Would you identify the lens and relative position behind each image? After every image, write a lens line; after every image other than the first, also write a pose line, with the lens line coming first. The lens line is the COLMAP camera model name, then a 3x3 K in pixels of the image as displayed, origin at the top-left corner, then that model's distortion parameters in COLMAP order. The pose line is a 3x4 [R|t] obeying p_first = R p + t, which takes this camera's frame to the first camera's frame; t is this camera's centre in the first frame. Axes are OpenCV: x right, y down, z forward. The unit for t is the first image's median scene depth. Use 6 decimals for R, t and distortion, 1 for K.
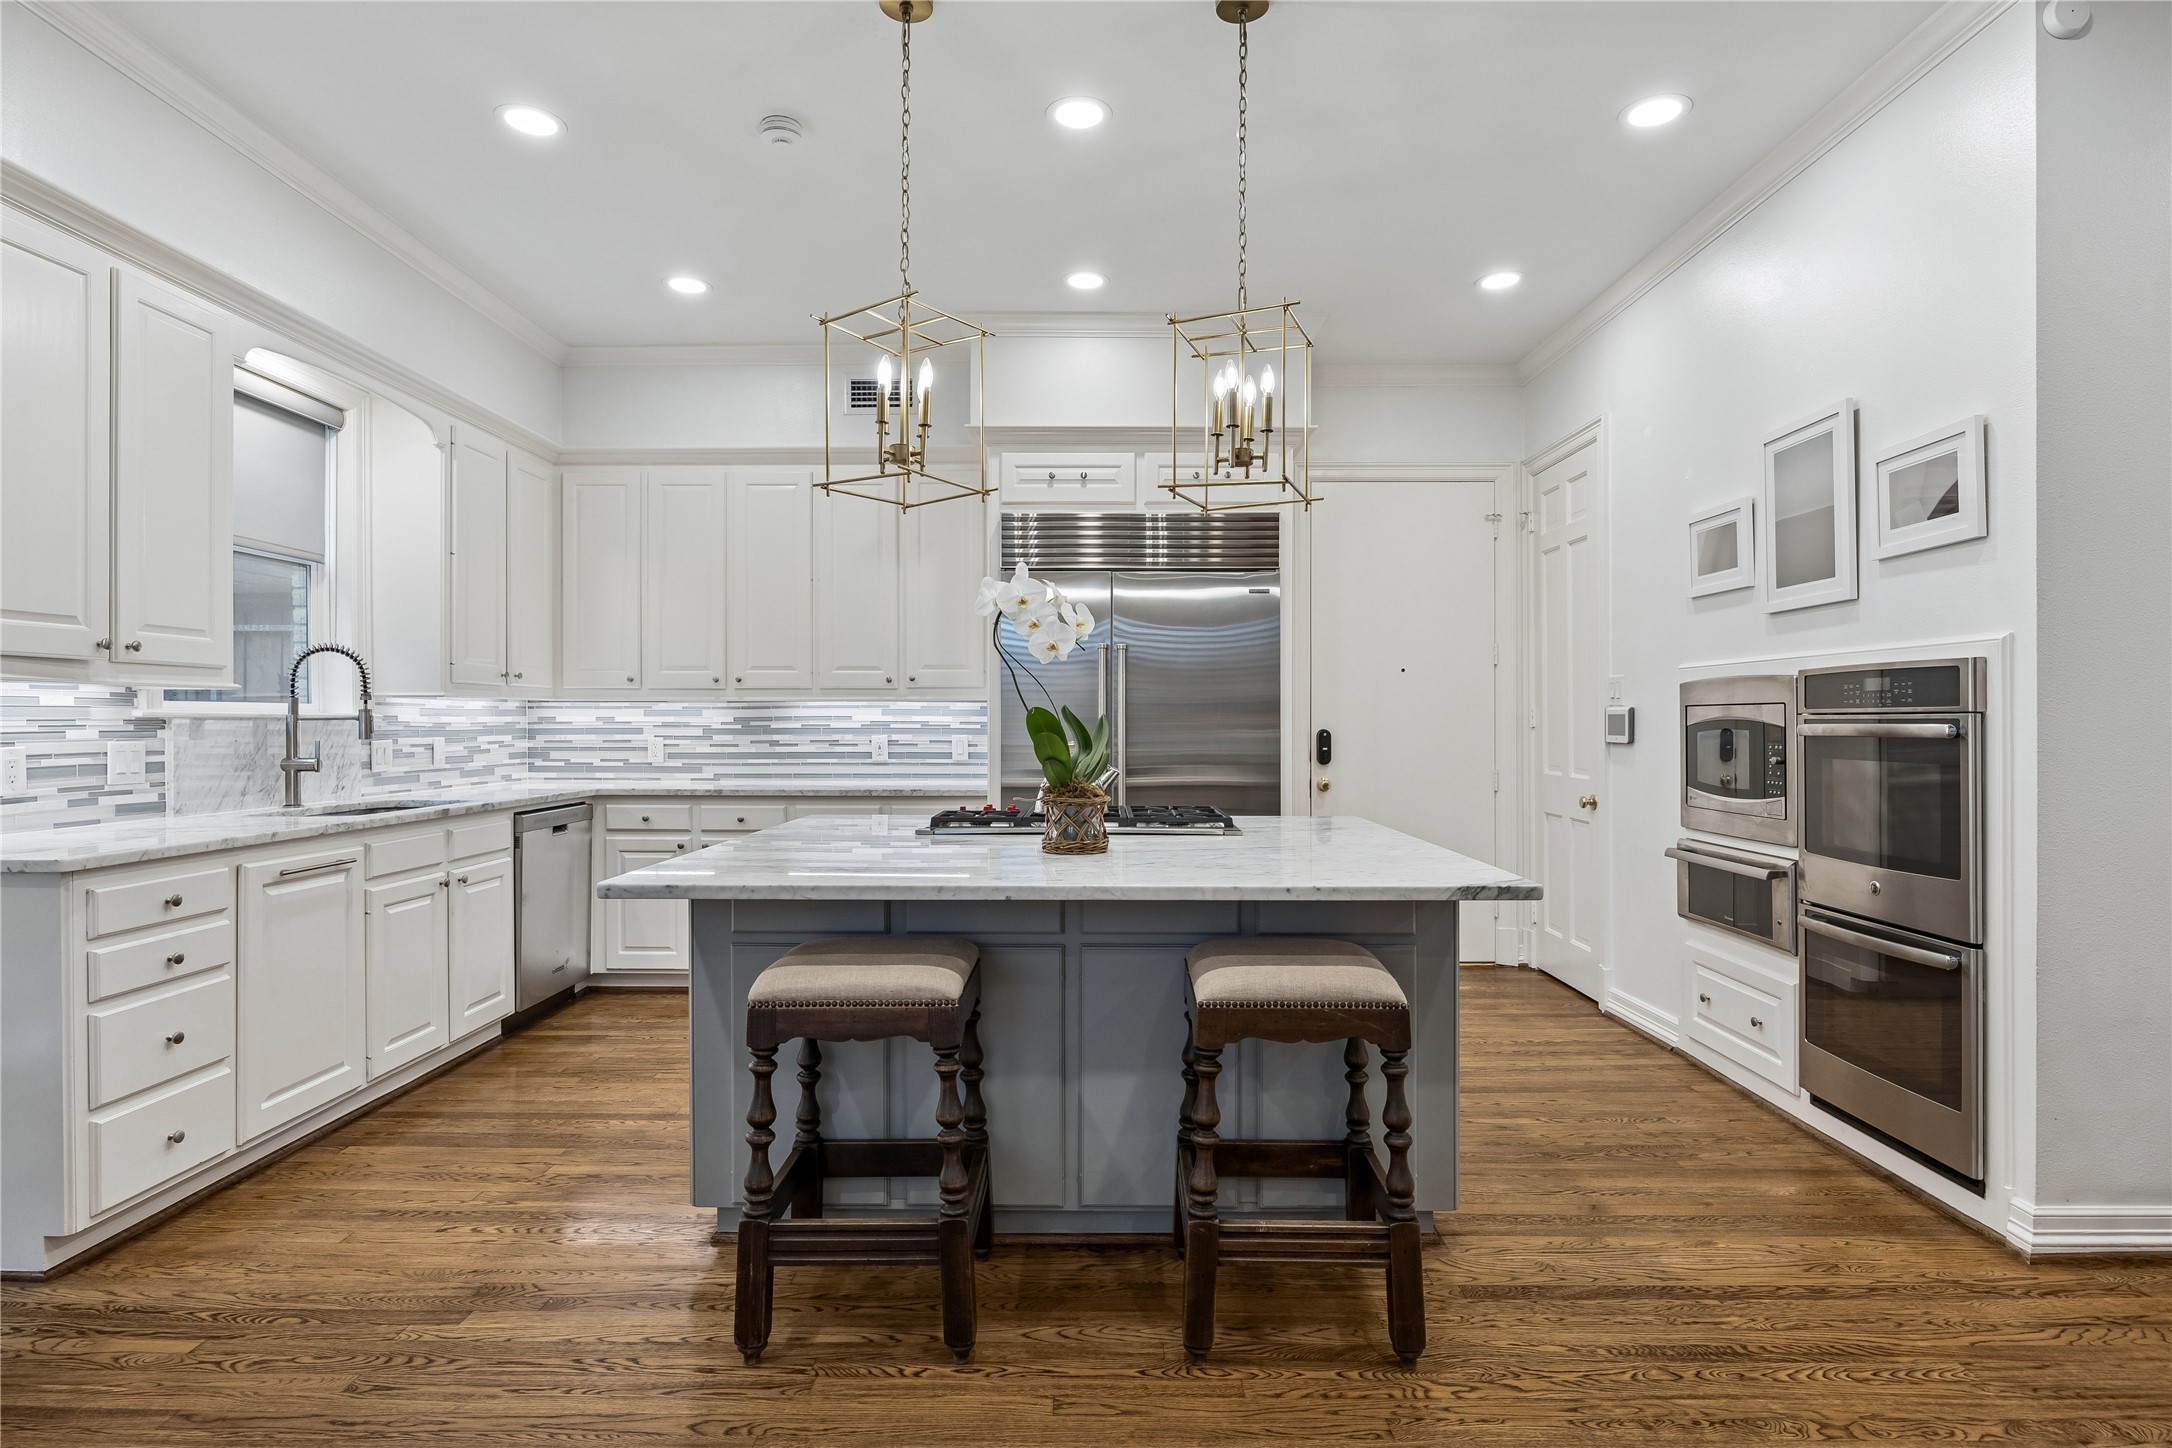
lens RADIAL K [[1047.2, 0, 1086.0], [0, 1047.2, 724.0], [0, 0, 1]] dist [0.000280, 0.000094]
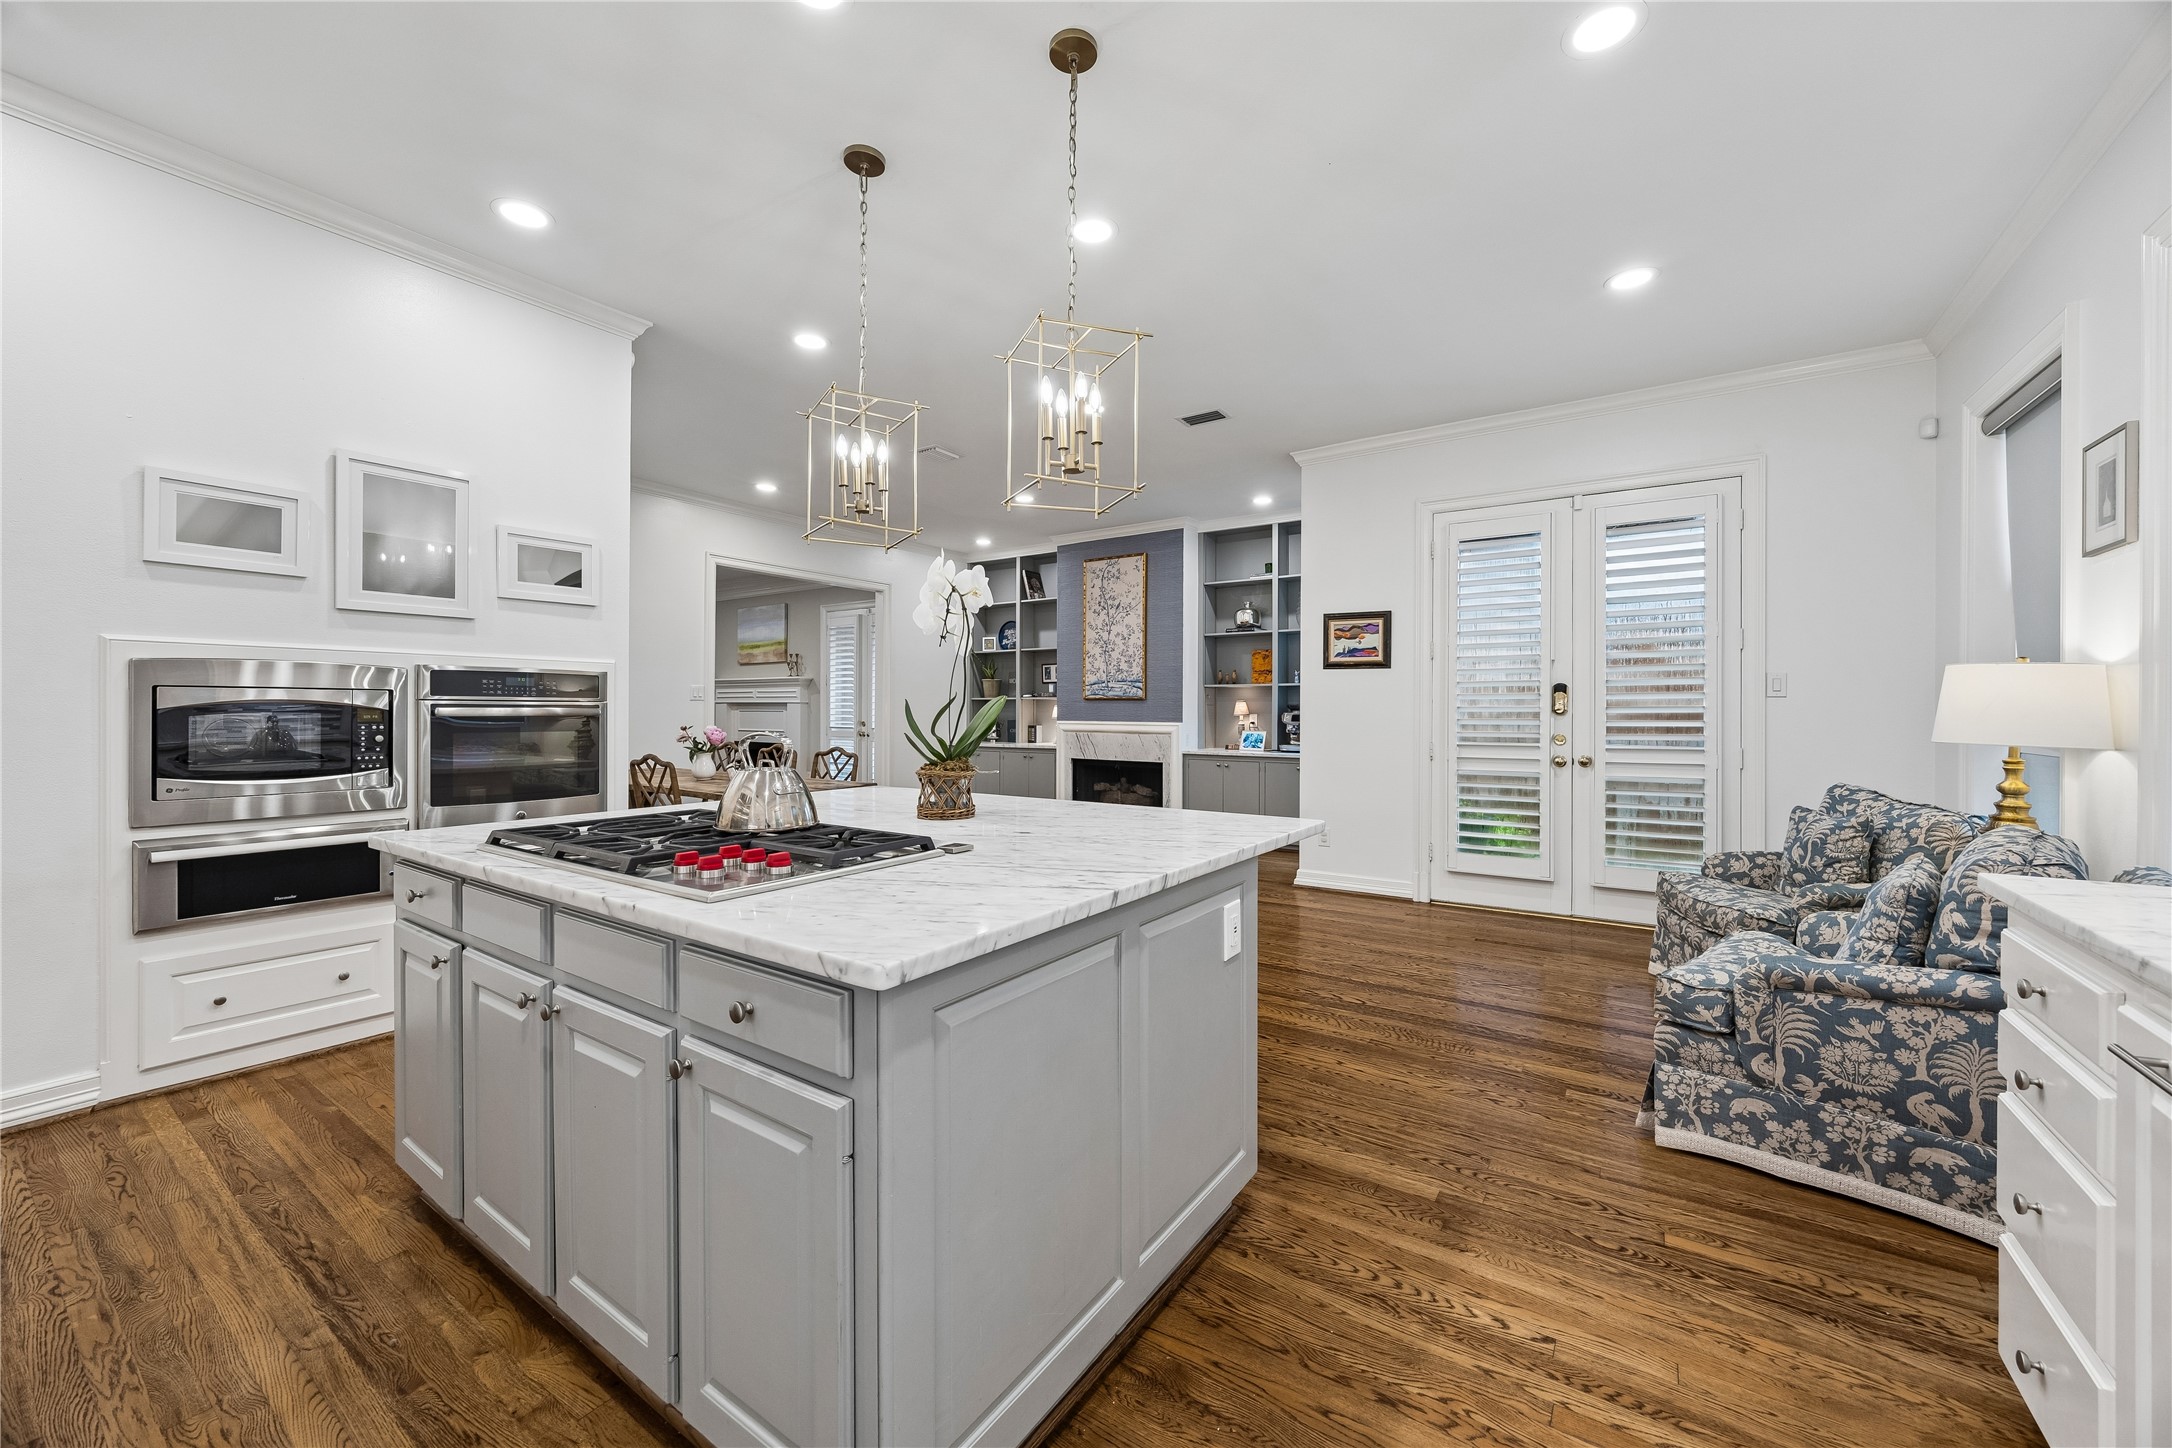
lens RADIAL K [[829.1, 0, 1094.8], [0, 829.1, 718.2], [0, 0, 1]] dist [0.018062, 0.000024]
pose [[-0.825728, -0.003368, 0.564058, -0.579846], [0.001885, 0.999960, 0.008730, 0.006273], [-0.564065, 0.008271, -0.825689, 1.443516]]
